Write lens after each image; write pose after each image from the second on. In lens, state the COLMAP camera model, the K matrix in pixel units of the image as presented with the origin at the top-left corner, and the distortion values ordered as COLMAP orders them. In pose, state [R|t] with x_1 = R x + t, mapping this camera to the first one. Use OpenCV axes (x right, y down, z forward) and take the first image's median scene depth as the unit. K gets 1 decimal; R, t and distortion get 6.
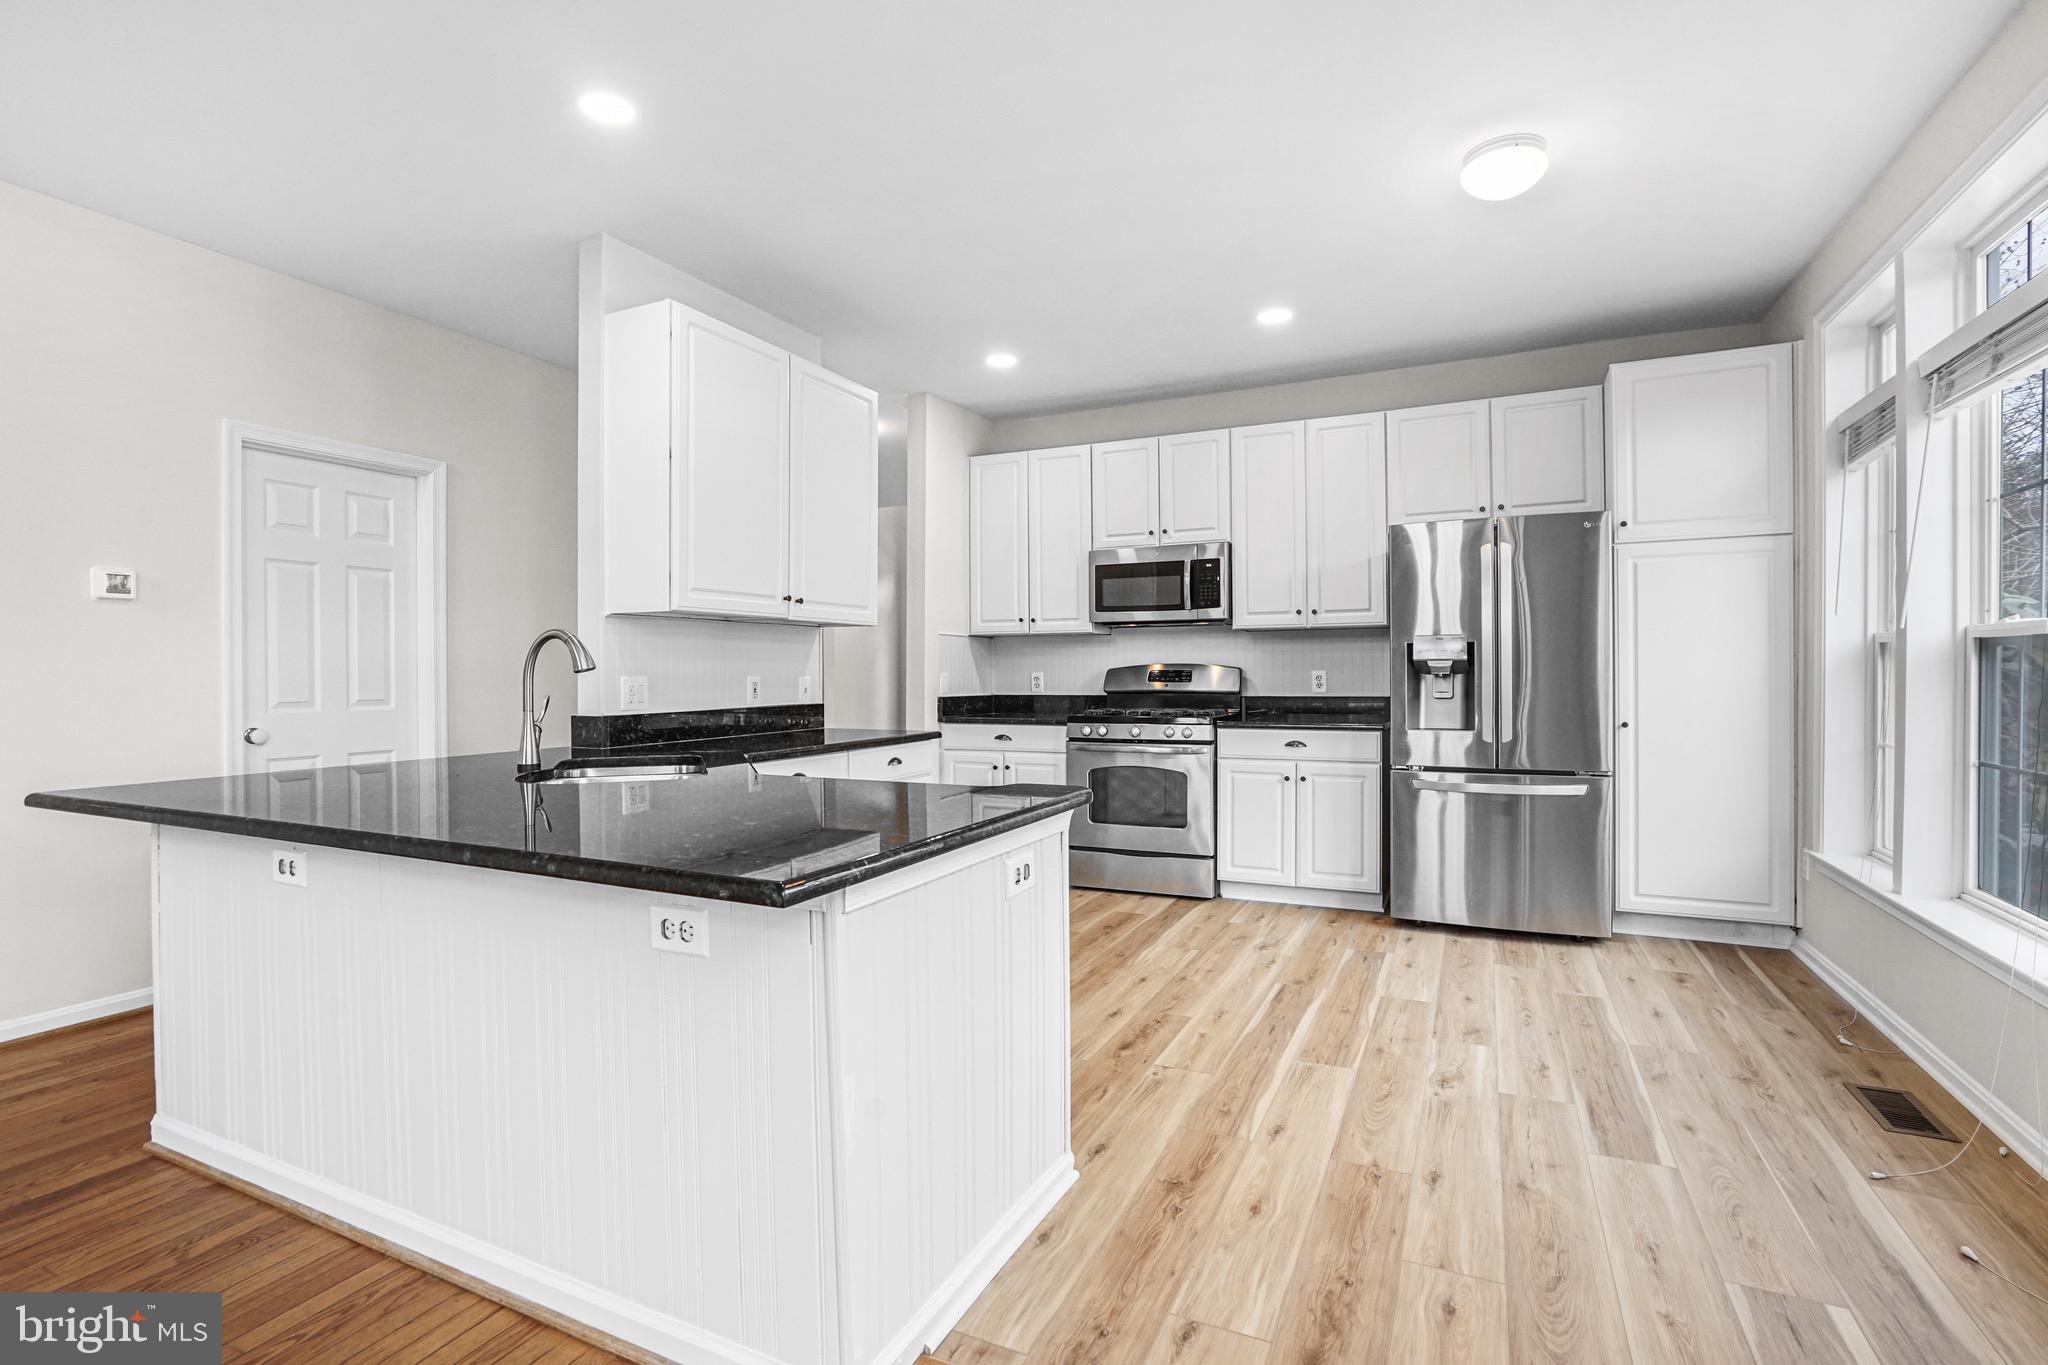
lens RADIAL K [[995.4, 0, 956.5], [0, 995.4, 677.8], [0, 0, 1]] dist [-0.003719, 0.000438]
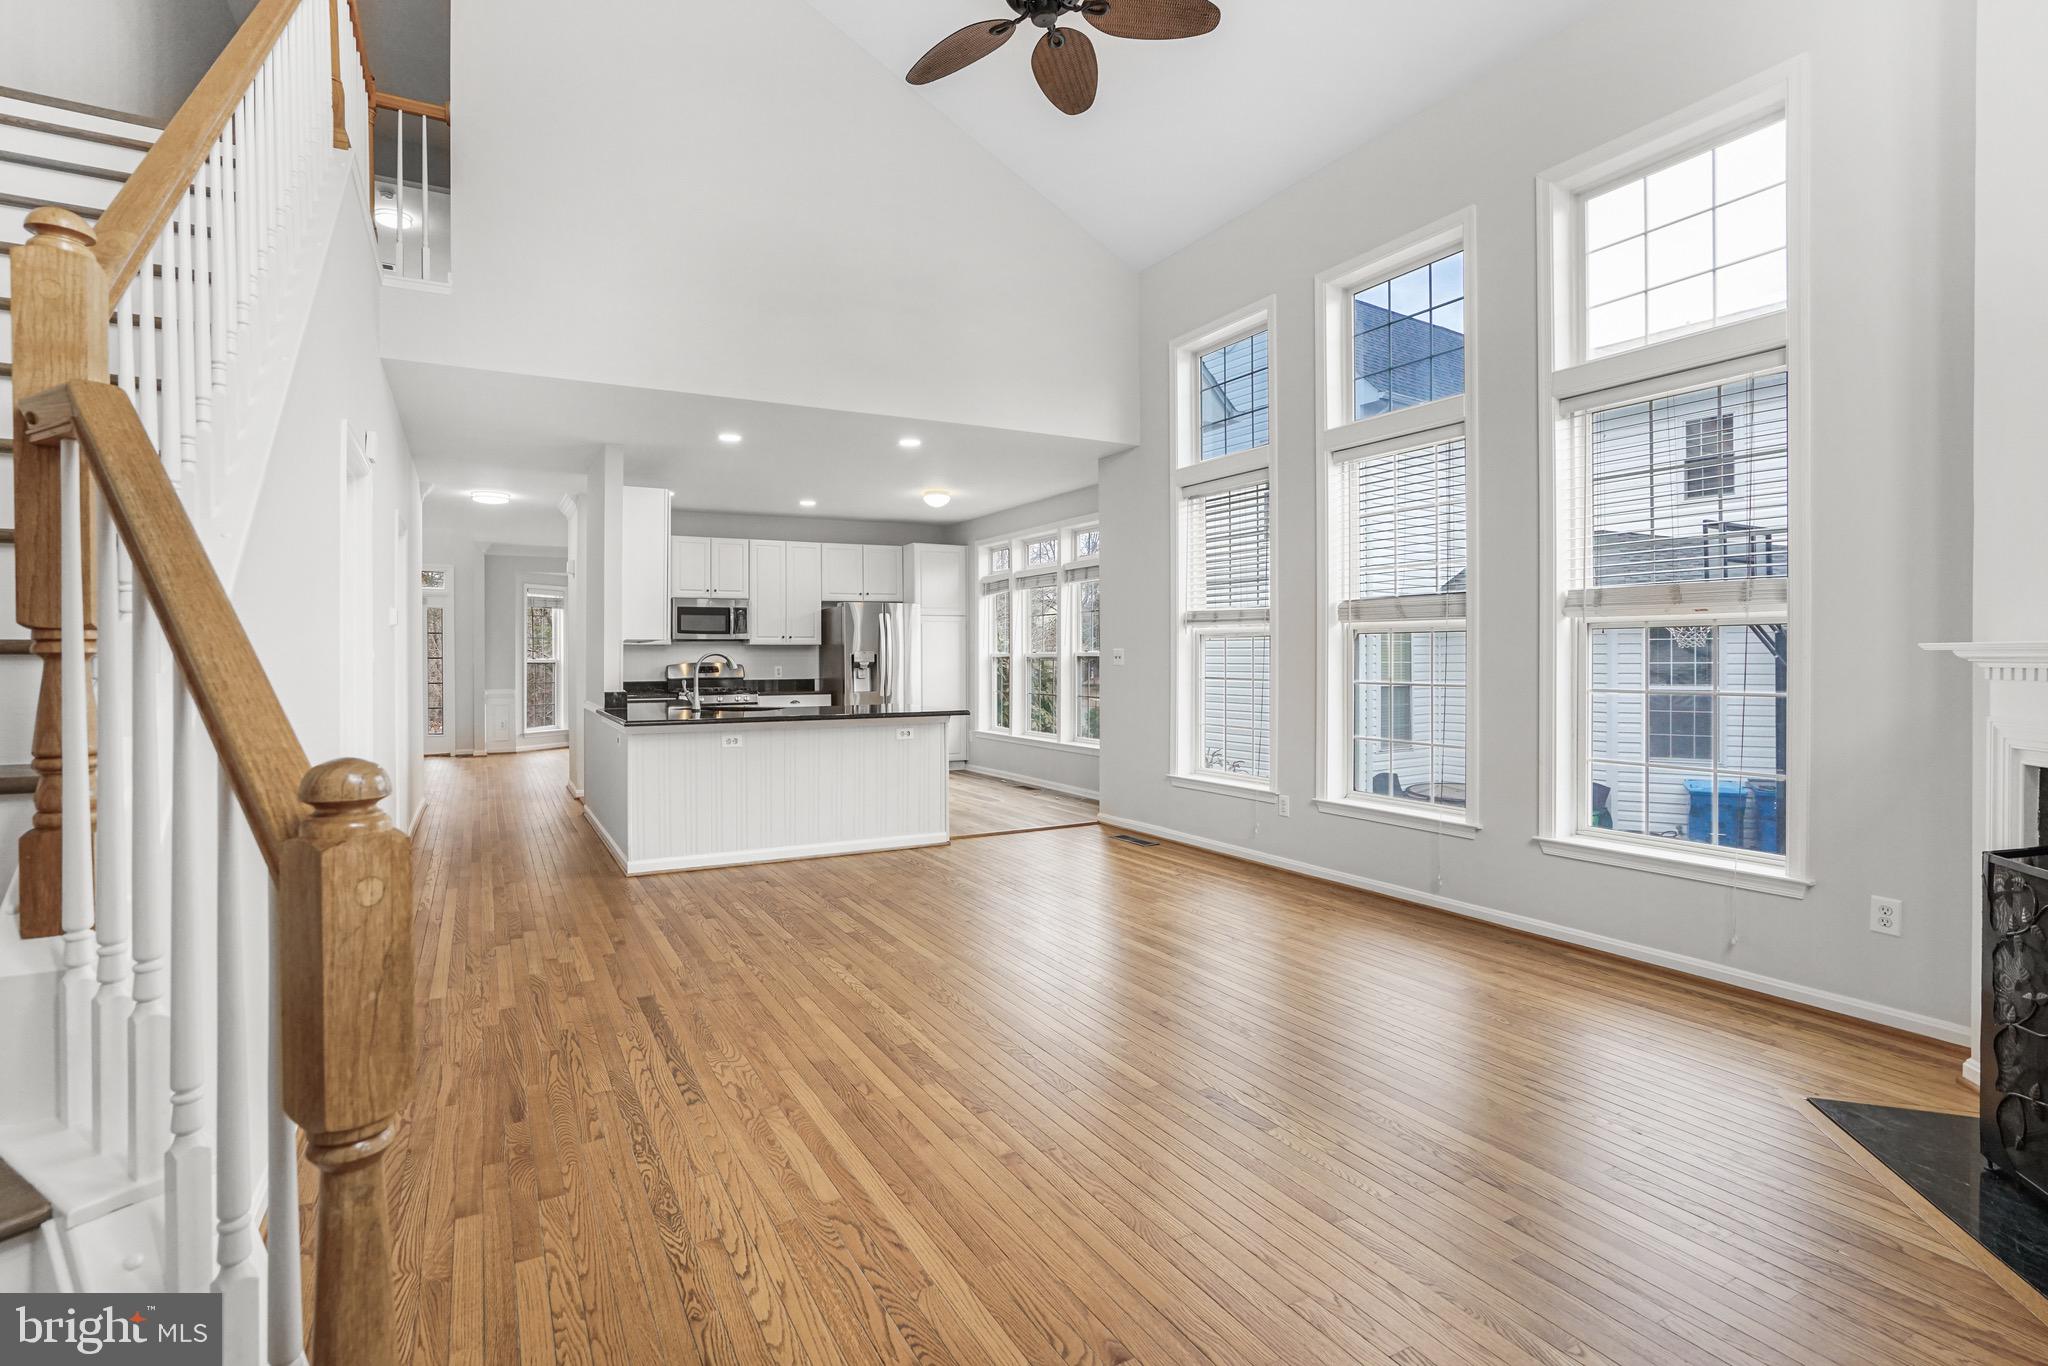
lens RADIAL K [[990.5, 0, 979.5], [0, 990.5, 657.2], [0, 0, 1]] dist [-0.000930, -0.000008]
pose [[0.580337, 0.004951, 0.814362, -1.311634], [0.004364, 0.999948, -0.009189, -0.007042], [-0.814365, 0.008887, 0.580285, -0.600630]]
